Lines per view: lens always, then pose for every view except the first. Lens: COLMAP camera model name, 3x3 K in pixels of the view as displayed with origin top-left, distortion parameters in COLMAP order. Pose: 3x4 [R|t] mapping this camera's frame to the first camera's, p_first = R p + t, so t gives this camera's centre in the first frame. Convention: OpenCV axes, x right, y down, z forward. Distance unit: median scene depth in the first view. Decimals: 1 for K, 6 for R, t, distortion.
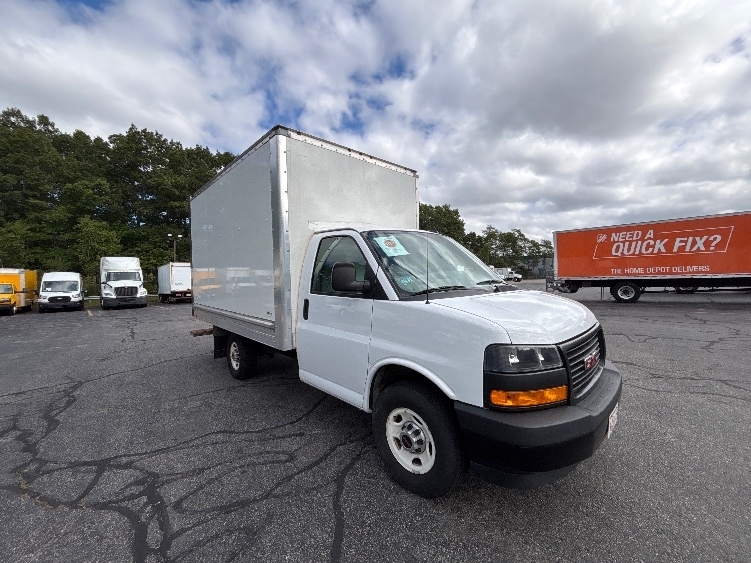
lens RADIAL K [[301.2, 0, 375.5], [0, 301.2, 281.5], [0, 0, 1]] dist [0.001087, 0.000029]
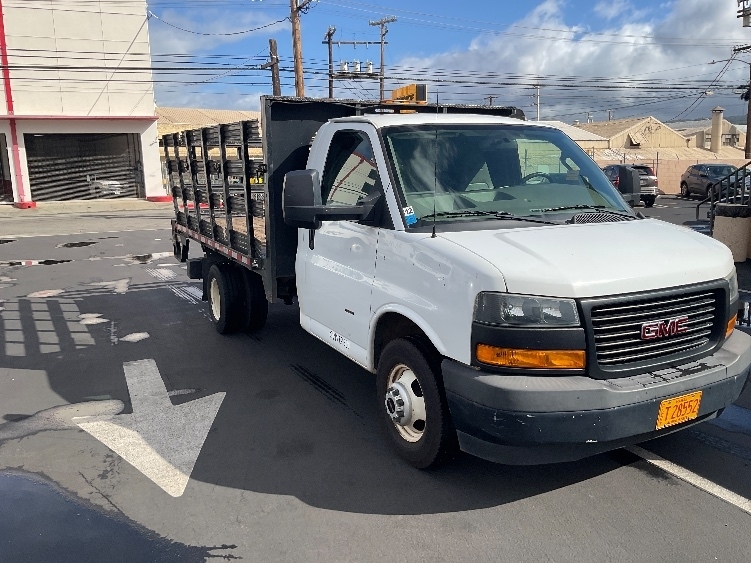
lens RADIAL K [[629.8, 0, 375.5], [0, 629.8, 281.5], [0, 0, 1]] dist [0.003106, 0.000241]
pose [[0.961595, 0.067081, -0.266149, 0.464687], [-0.021908, 0.985340, 0.169191, -0.083481], [0.273597, -0.156863, 0.948967, -0.582092]]
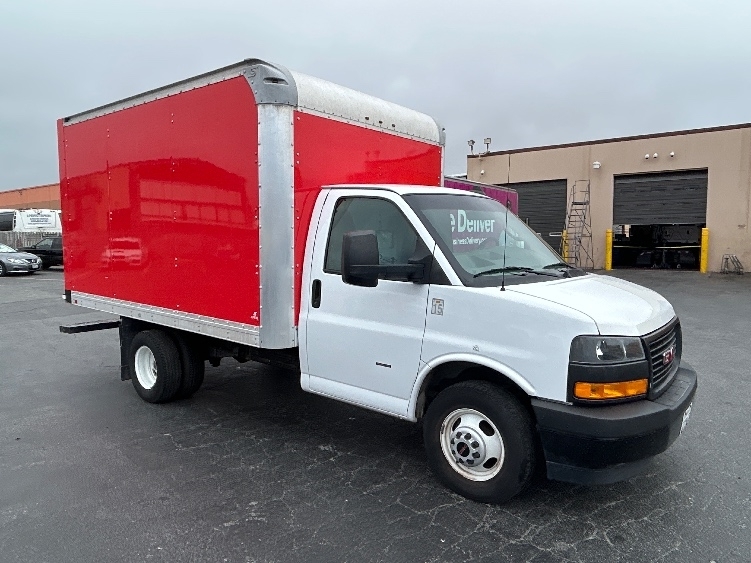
lens RADIAL K [[521.0, 0, 375.5], [0, 521.0, 281.5], [0, 0, 1]] dist [-0.003087, -0.001642]
pose [[0.989111, 0.021268, 0.145627, -0.403306], [-0.030904, 0.997456, 0.064232, -0.036733], [-0.143890, -0.068033, 0.987252, -0.419191]]
